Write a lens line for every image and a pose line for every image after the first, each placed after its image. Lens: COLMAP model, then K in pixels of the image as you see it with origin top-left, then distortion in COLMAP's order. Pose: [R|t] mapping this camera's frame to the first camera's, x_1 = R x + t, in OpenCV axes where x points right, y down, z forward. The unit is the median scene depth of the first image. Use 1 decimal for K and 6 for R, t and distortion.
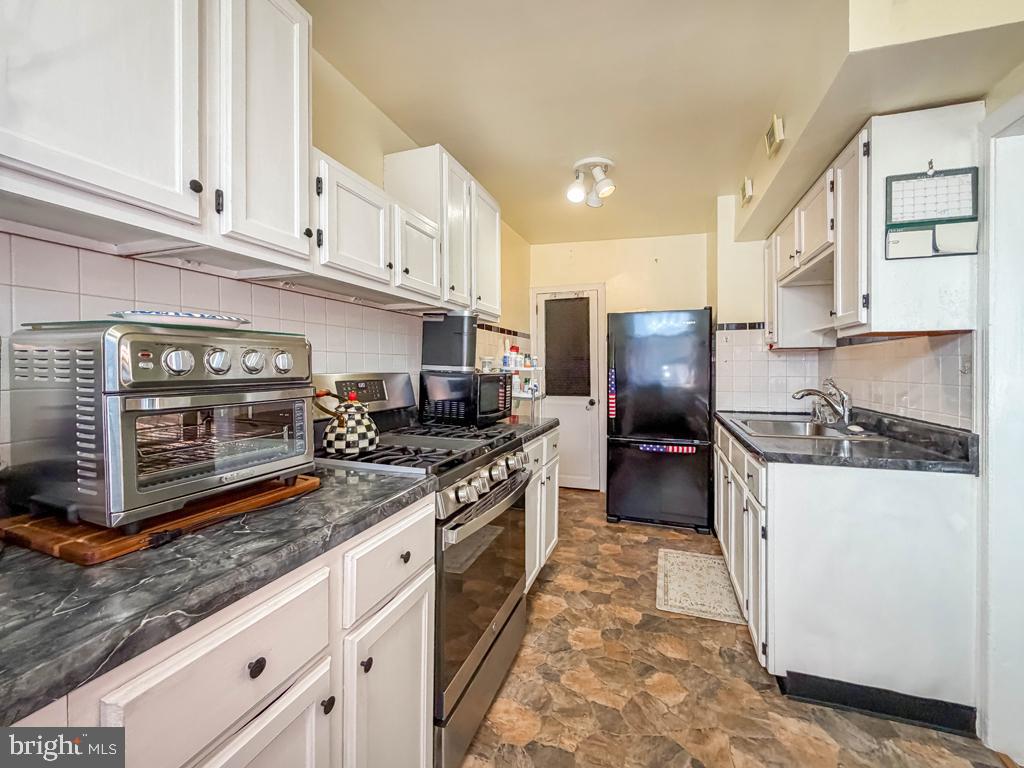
lens RADIAL K [[424.1, 0, 507.1], [0, 424.1, 370.8], [0, 0, 1]] dist [-0.001243, -0.000404]
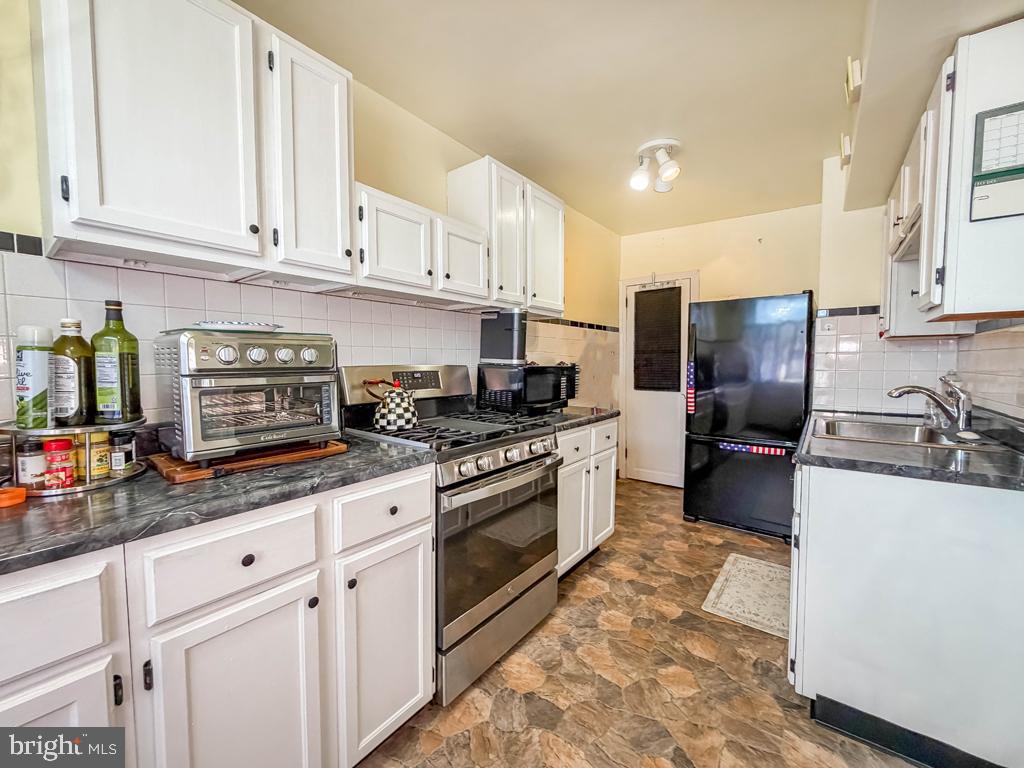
lens RADIAL K [[411.3, 0, 499.8], [0, 411.3, 384.4], [0, 0, 1]] dist [0.000321, -0.000115]
pose [[0.946307, 0.016809, -0.322832, 0.267089], [-0.001528, 0.998869, 0.047531, 0.004680], [0.323266, -0.044485, 0.945262, -0.021068]]
